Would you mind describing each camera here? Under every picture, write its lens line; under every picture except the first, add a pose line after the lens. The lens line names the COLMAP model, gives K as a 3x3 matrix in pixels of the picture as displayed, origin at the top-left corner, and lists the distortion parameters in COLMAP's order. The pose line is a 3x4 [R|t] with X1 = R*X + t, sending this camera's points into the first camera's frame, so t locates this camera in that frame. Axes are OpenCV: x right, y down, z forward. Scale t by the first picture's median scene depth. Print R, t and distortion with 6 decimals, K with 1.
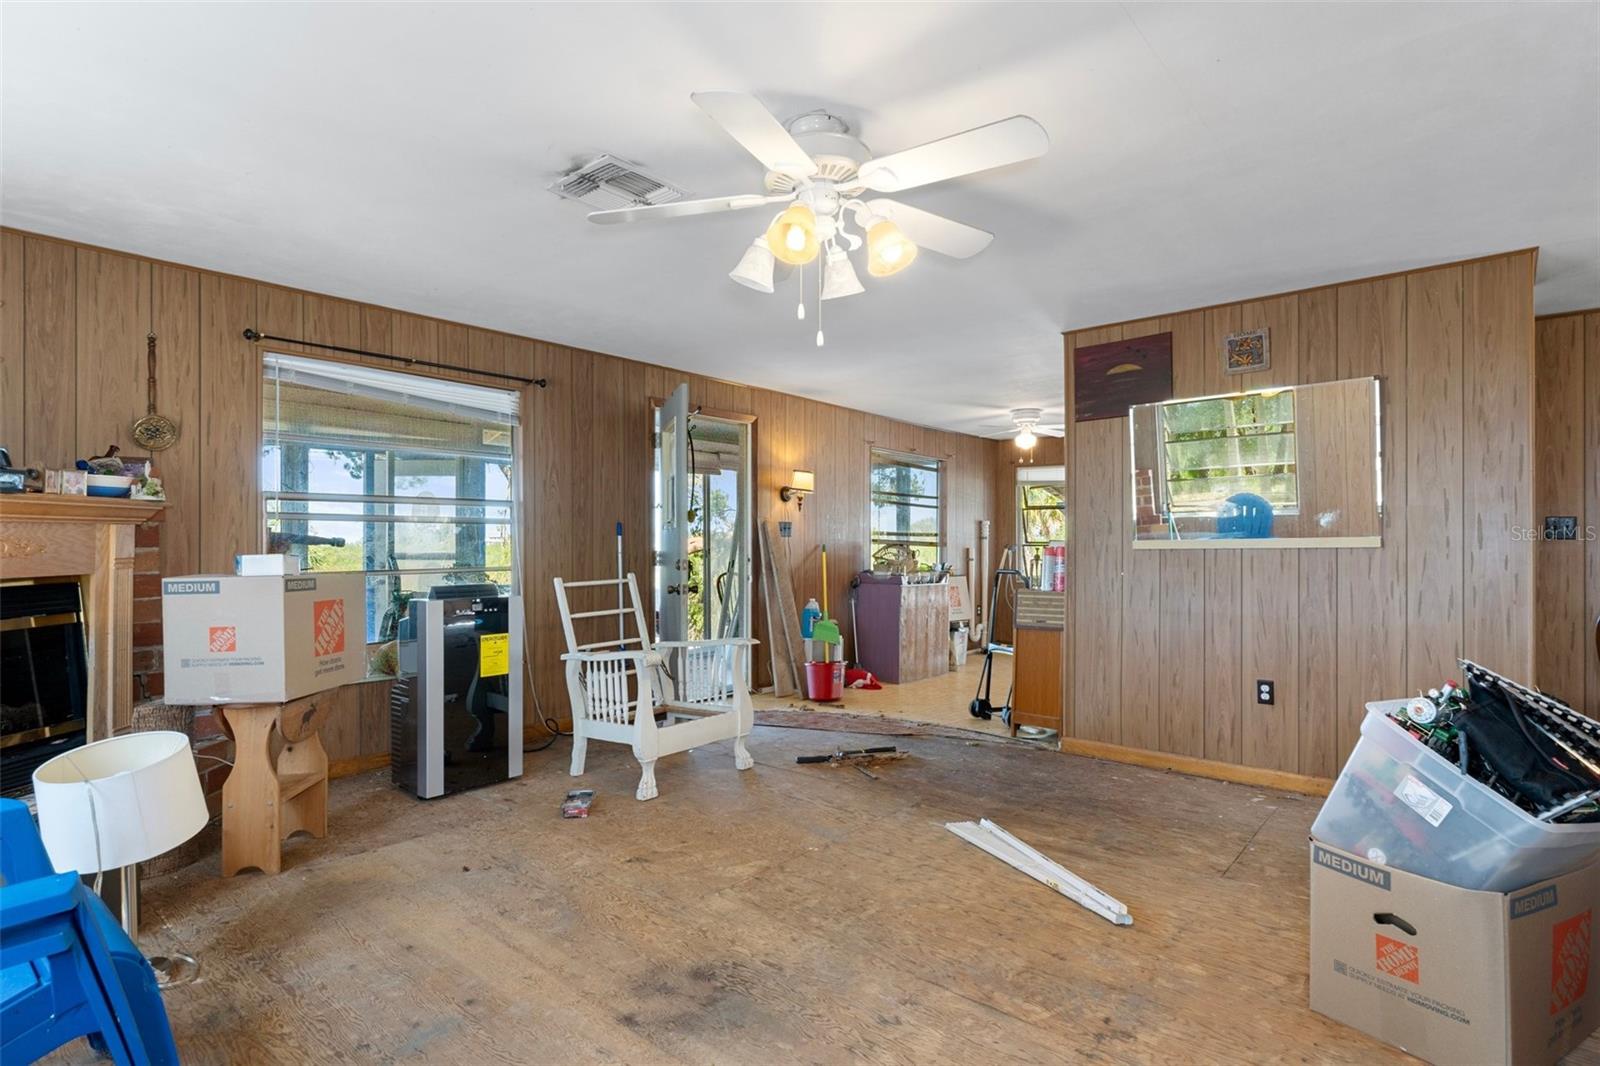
lens RADIAL K [[814.2, 0, 799.9], [0, 814.2, 546.6], [0, 0, 1]] dist [-0.001828, -0.000582]
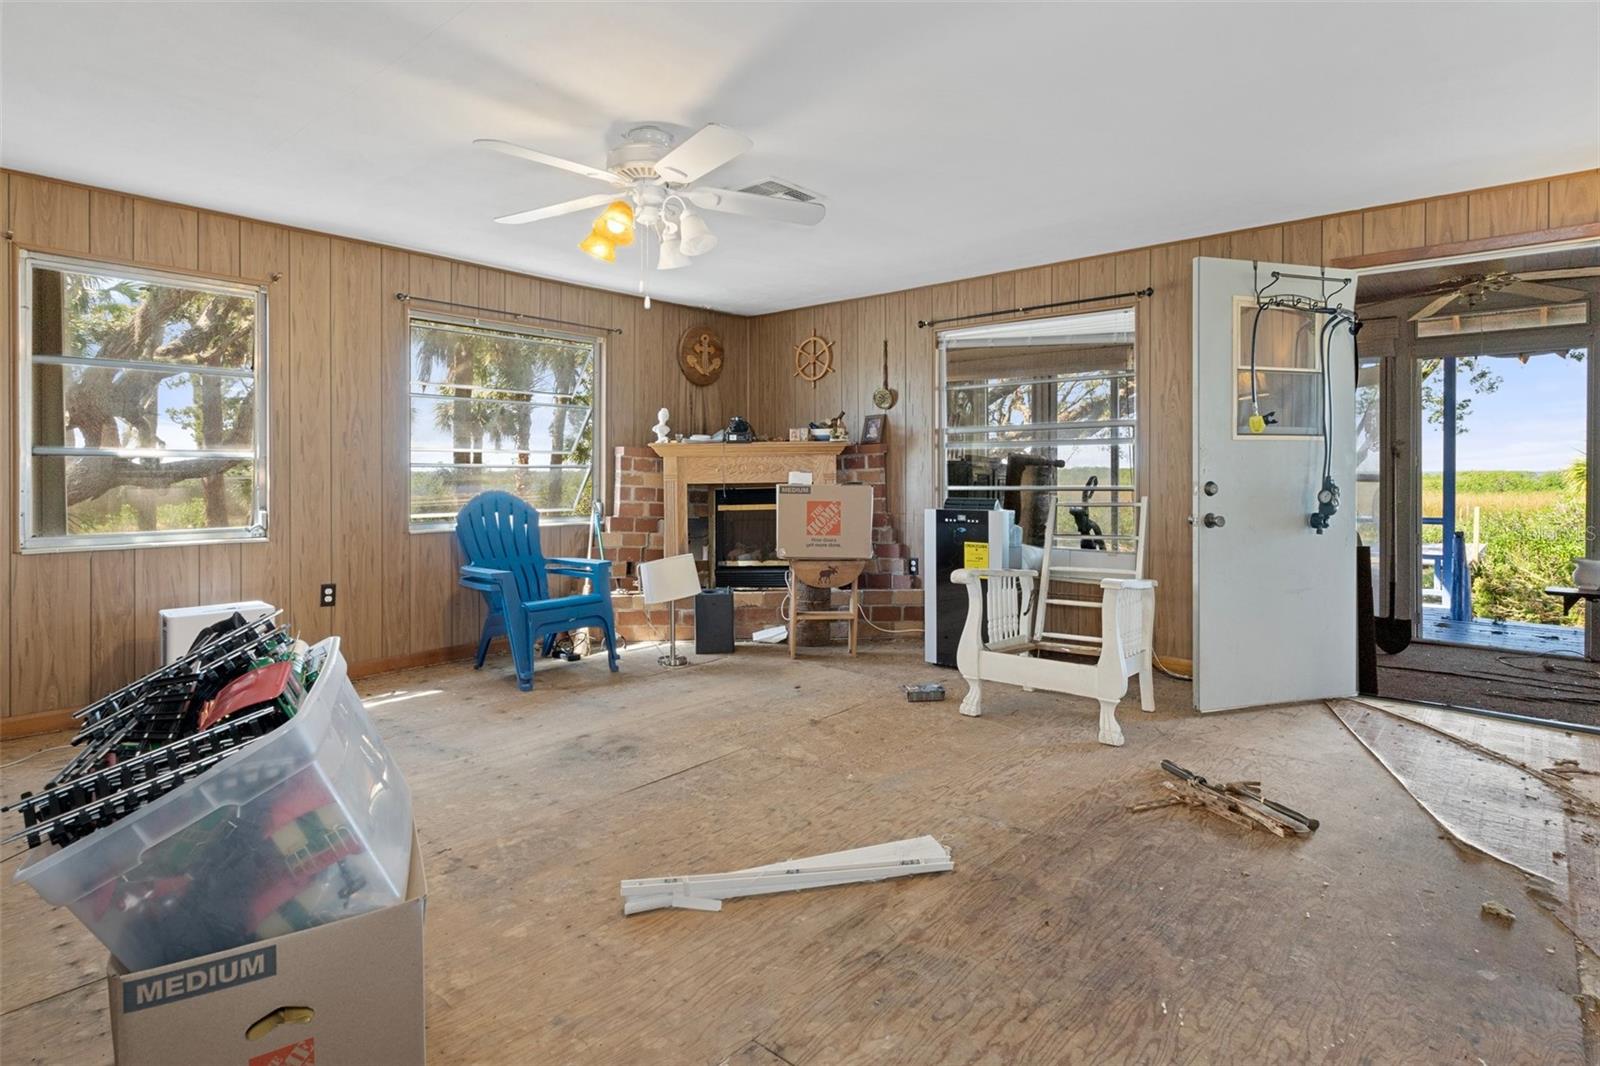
lens RADIAL K [[828.6, 0, 801.2], [0, 828.6, 474.3], [0, 0, 1]] dist [-0.002368, 0.000291]
pose [[-0.010705, 0.004278, -0.999934, 0.986753], [0.001502, 0.999990, 0.004262, 0.006481], [0.999942, -0.001456, -0.010711, 0.936772]]
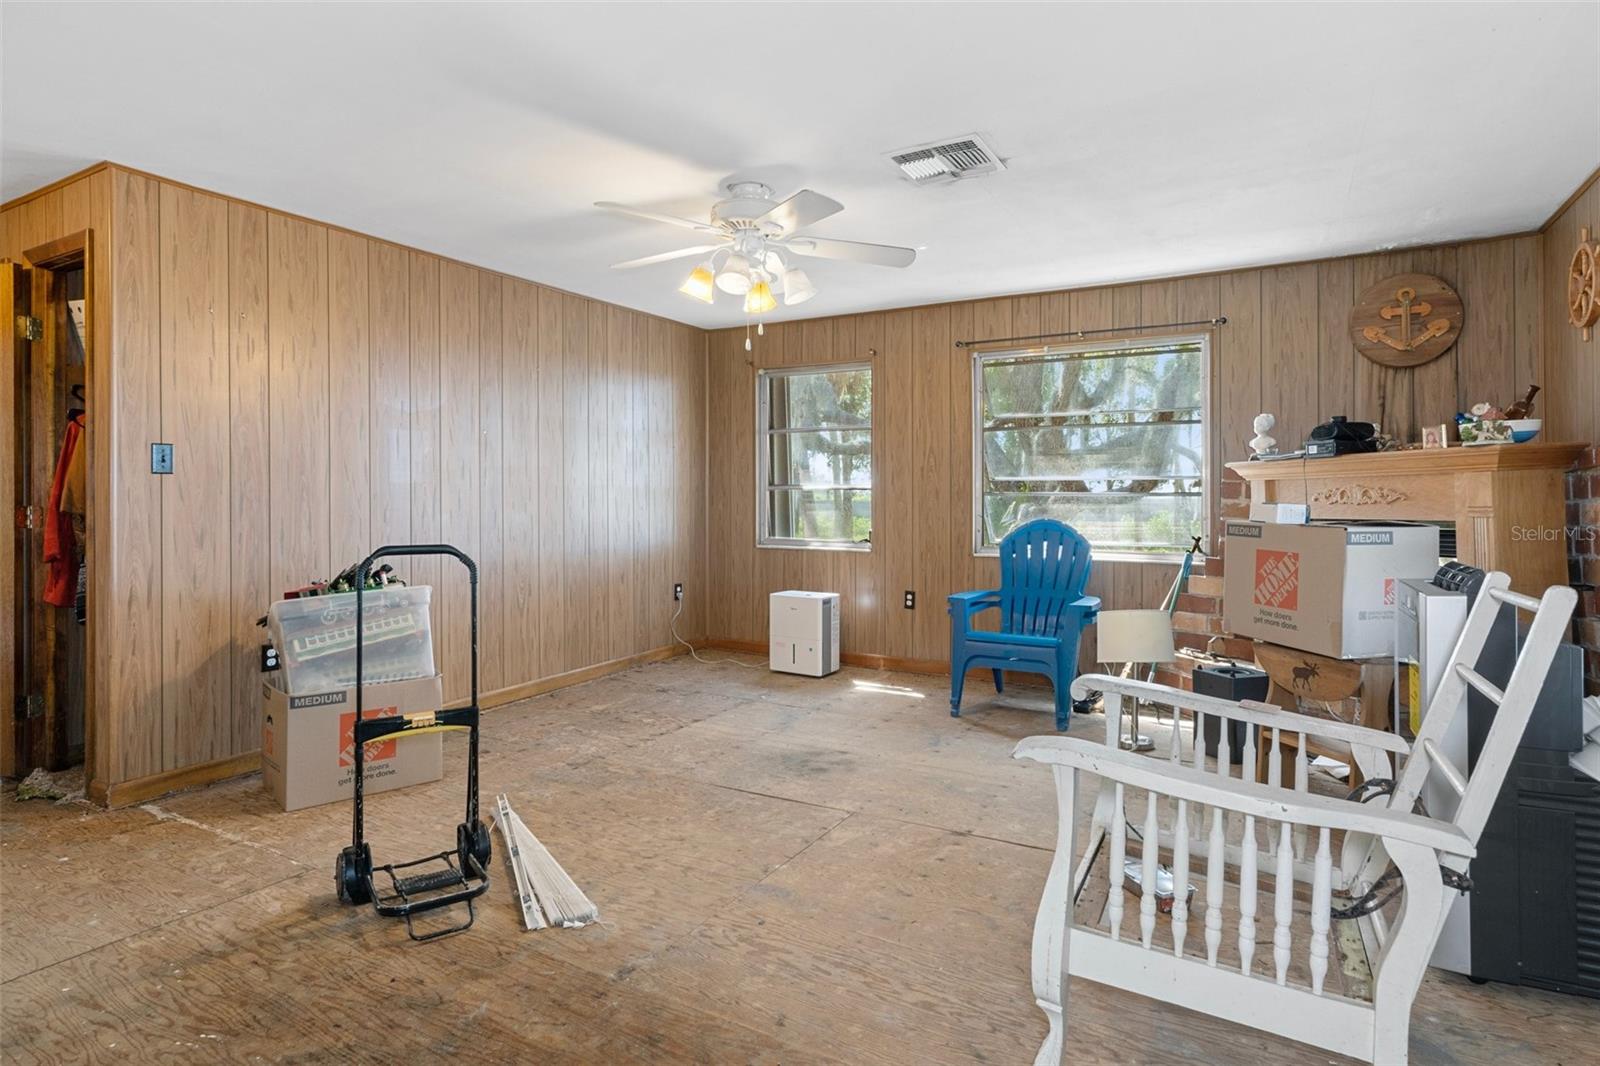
lens RADIAL K [[841.9, 0, 799.4], [0, 841.9, 494.0], [0, 0, 1]] dist [-0.000542, 0.000463]
pose [[-0.982592, -0.000927, -0.185772, 0.152587], [-0.000129, 0.999991, -0.004310, 0.002693], [0.185774, -0.004211, -0.982583, 1.800089]]
